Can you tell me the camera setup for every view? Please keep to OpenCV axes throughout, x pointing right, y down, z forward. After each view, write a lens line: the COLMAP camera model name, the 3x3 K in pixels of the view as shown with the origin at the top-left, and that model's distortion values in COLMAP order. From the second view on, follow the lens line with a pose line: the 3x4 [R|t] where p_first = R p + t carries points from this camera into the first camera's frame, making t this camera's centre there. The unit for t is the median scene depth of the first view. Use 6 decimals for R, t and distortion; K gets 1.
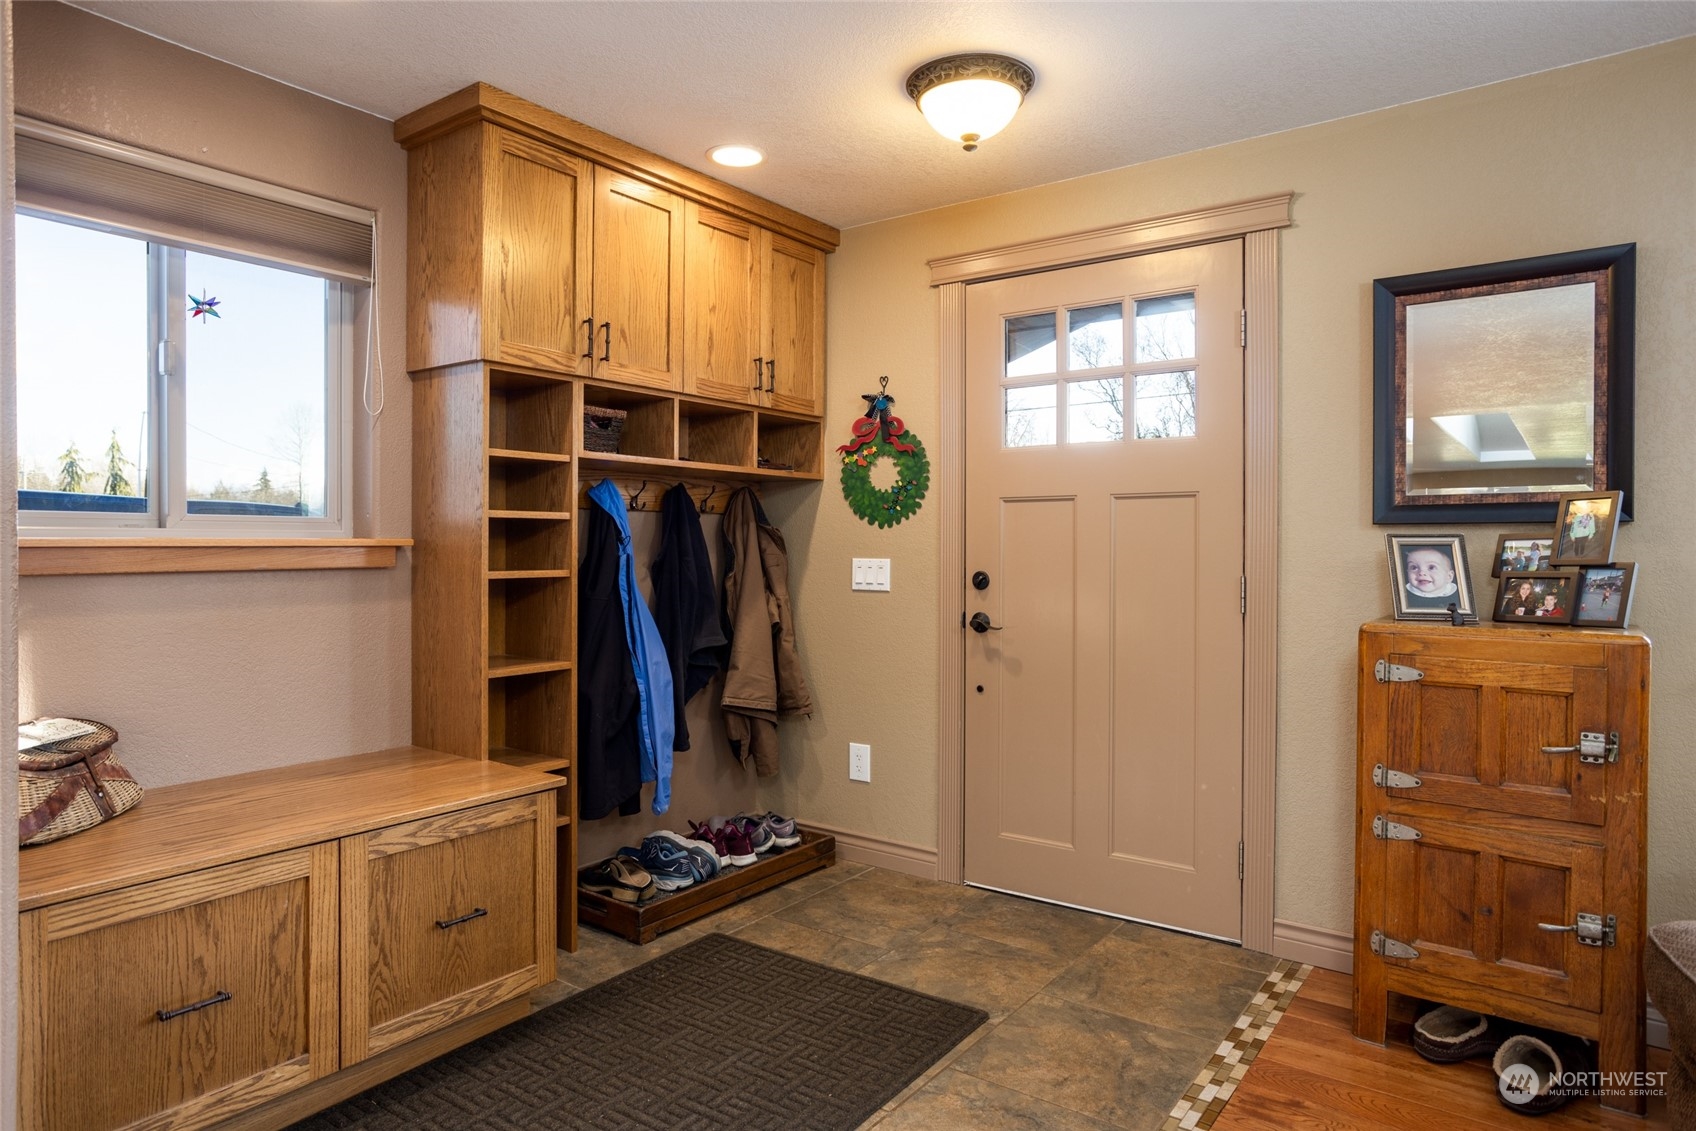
lens RADIAL K [[1018.4, 0, 848.5], [0, 1018.4, 549.5], [0, 0, 1]] dist [-0.047500, 0.046379]
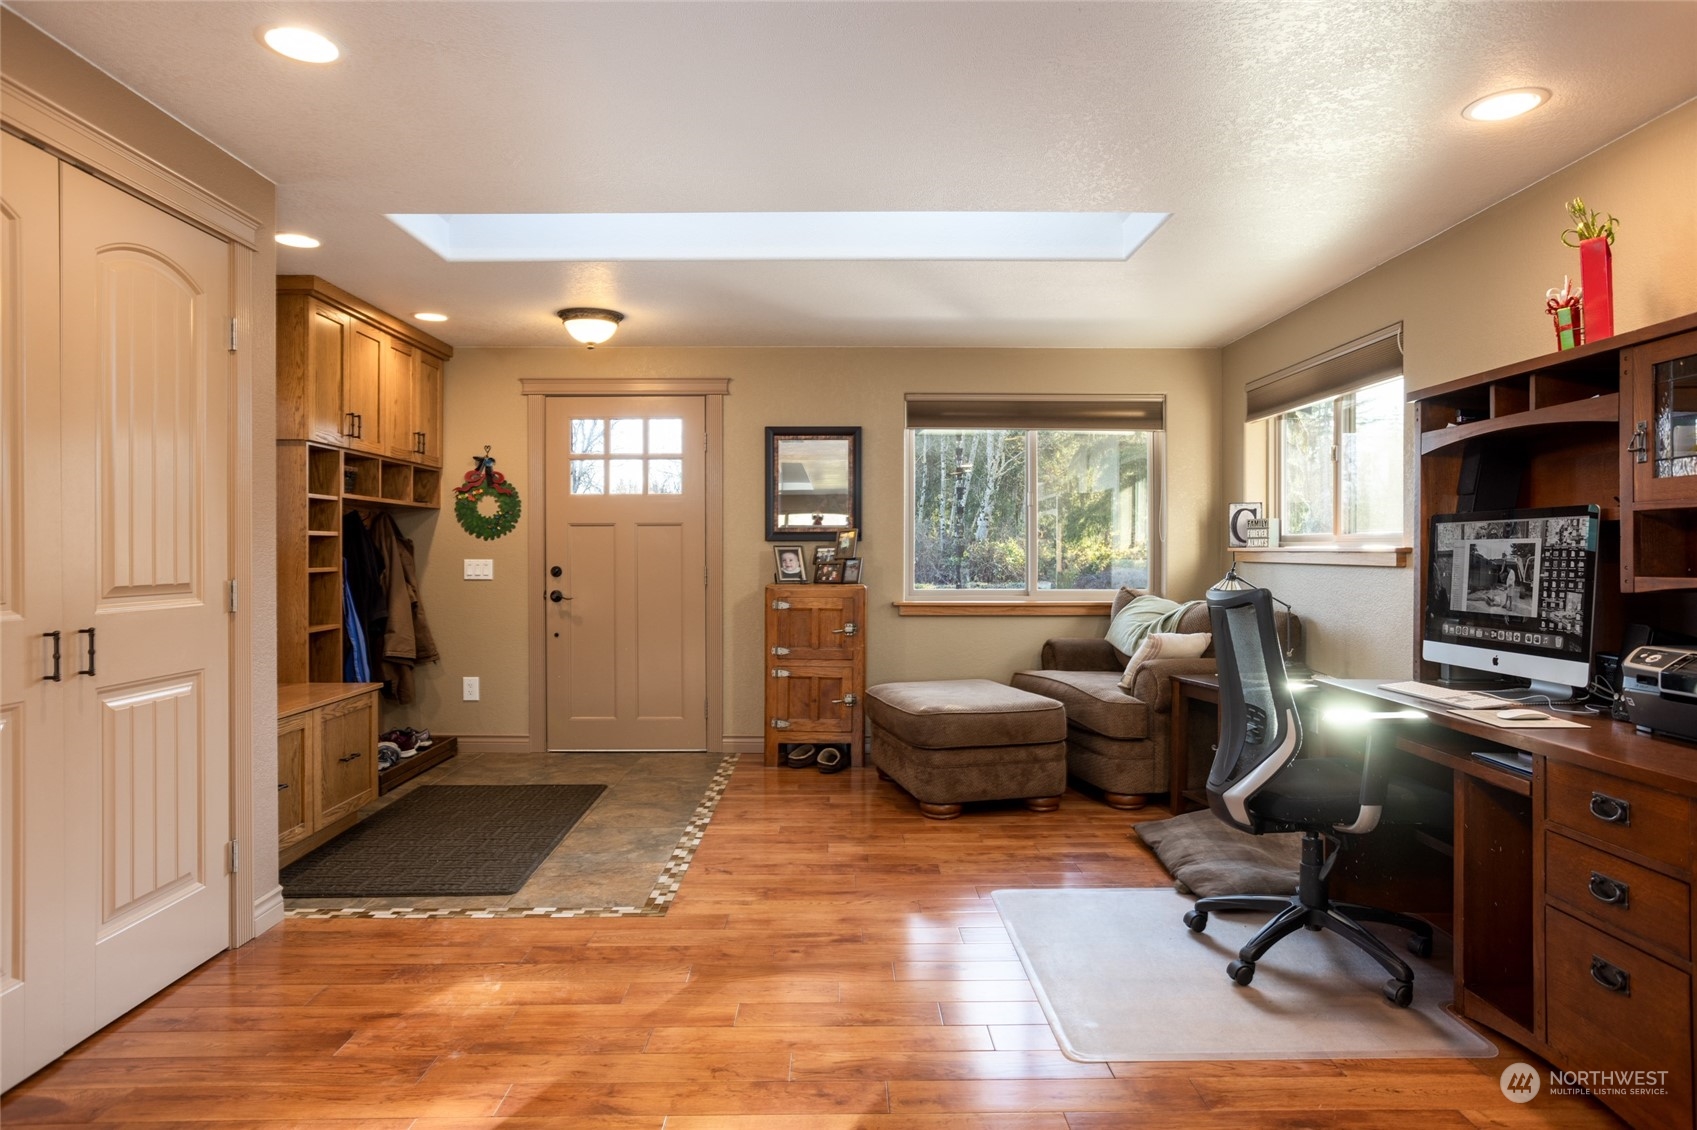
lens RADIAL K [[1019.0, 0, 849.0], [0, 1019.0, 549.0], [0, 0, 1]] dist [-0.047500, 0.046379]
pose [[0.800573, -0.002525, 0.599230, -0.550923], [0.004629, 0.999987, -0.001971, -0.001859], [-0.599218, 0.004352, 0.800574, -0.728682]]
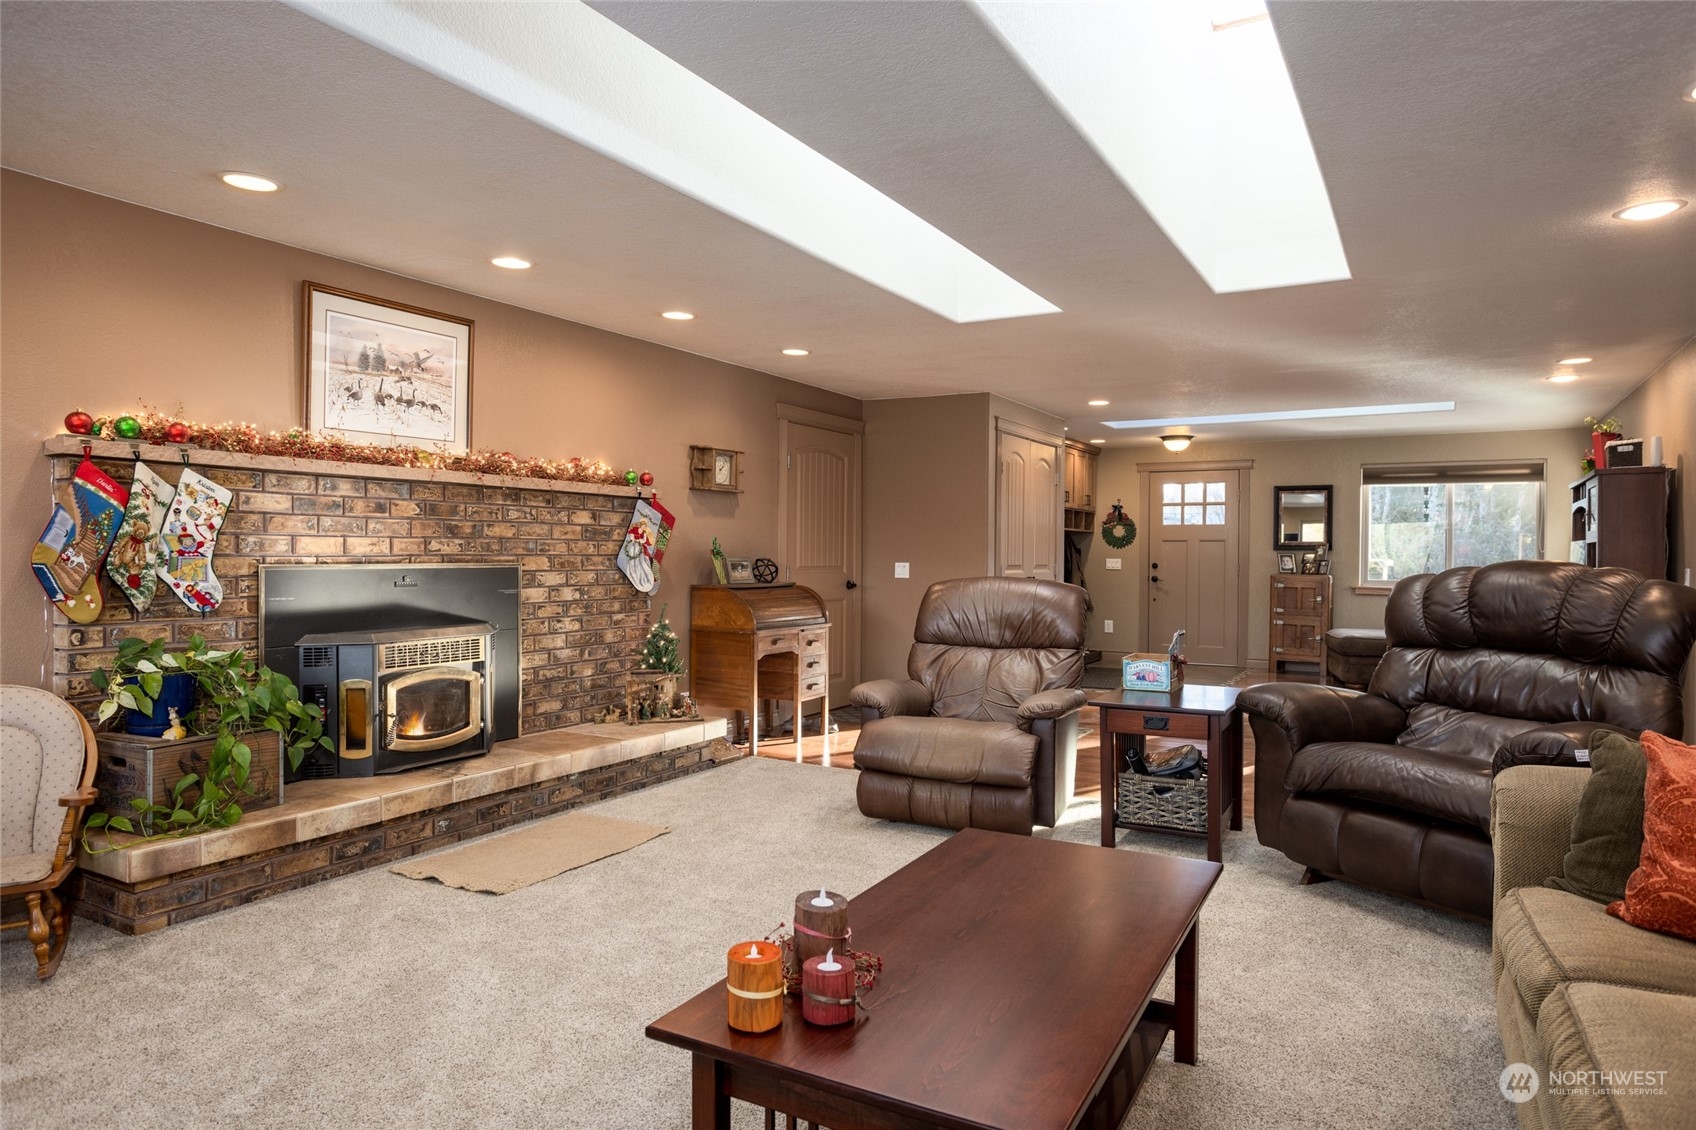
lens RADIAL K [[1028.0, 0, 848.0], [0, 1028.0, 565.0], [0, 0, 1]] dist [-0.027100, 0.001256]
pose [[0.994135, 0.003799, 0.108077, -1.308797], [-0.004819, 0.999946, 0.009183, 0.003198], [-0.108036, -0.009650, 0.994100, -2.338024]]
